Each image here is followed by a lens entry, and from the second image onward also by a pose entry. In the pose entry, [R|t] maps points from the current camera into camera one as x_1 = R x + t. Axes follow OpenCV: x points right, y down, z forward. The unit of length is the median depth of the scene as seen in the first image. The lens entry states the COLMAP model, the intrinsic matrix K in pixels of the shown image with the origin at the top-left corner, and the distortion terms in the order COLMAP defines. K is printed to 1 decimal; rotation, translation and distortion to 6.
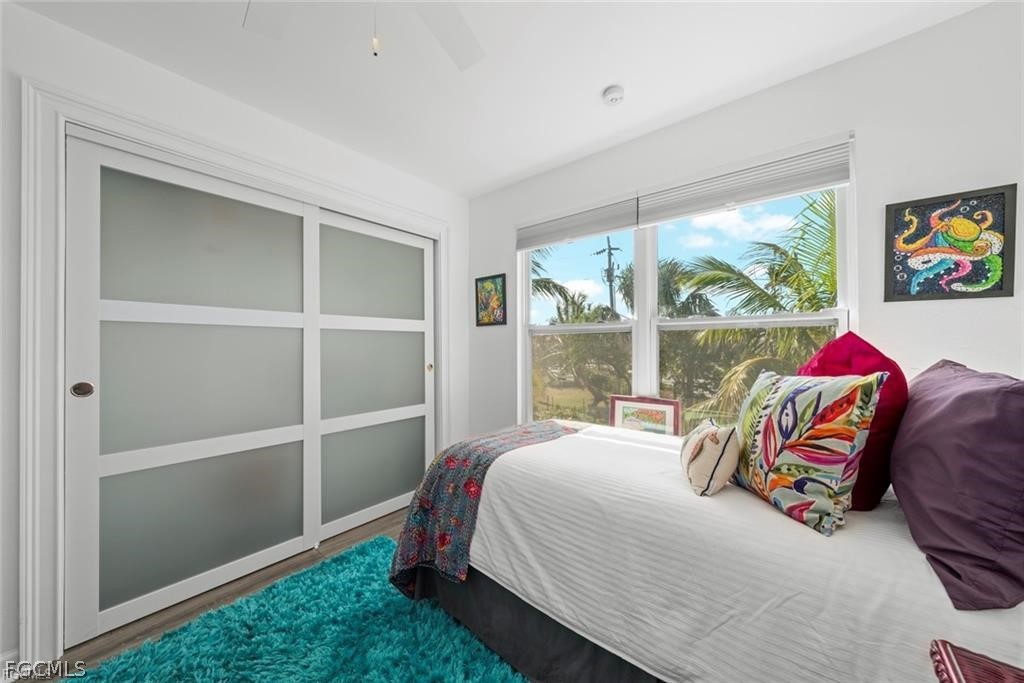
lens RADIAL K [[375.0, 0, 547.6], [0, 375.0, 342.2], [0, 0, 1]] dist [-0.006424, 0.001935]
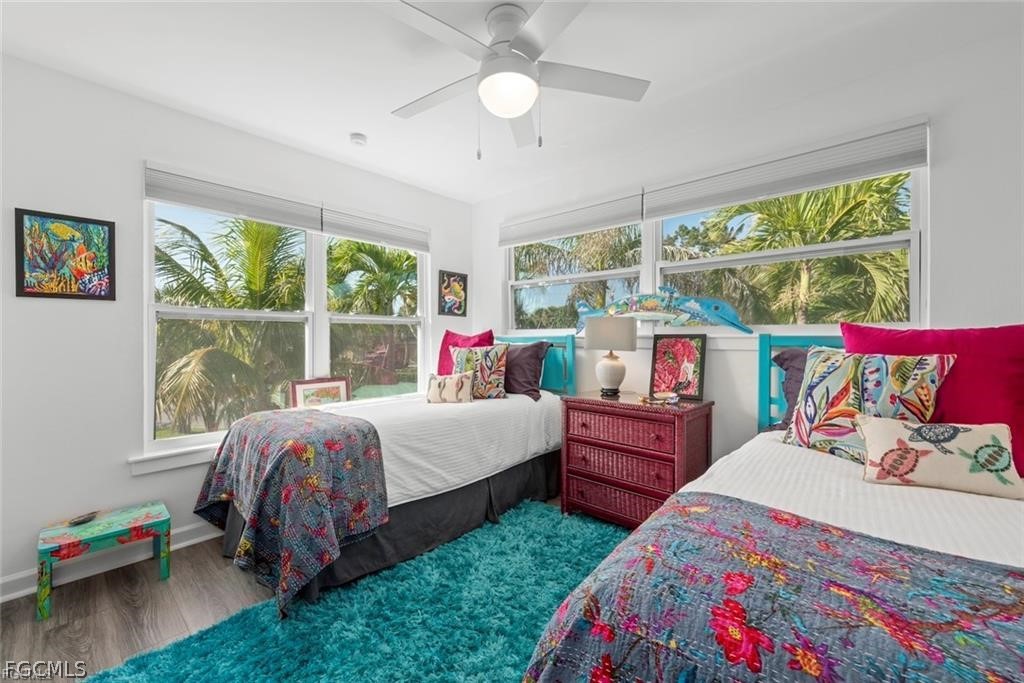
lens RADIAL K [[401.8, 0, 514.0], [0, 401.8, 339.2], [0, 0, 1]] dist [0.007362, 0.000735]
pose [[0.040679, -0.000835, 0.999172, -1.417748], [-0.006006, 0.999981, 0.001080, 0.027731], [-0.999154, -0.006045, 0.040674, 0.488703]]
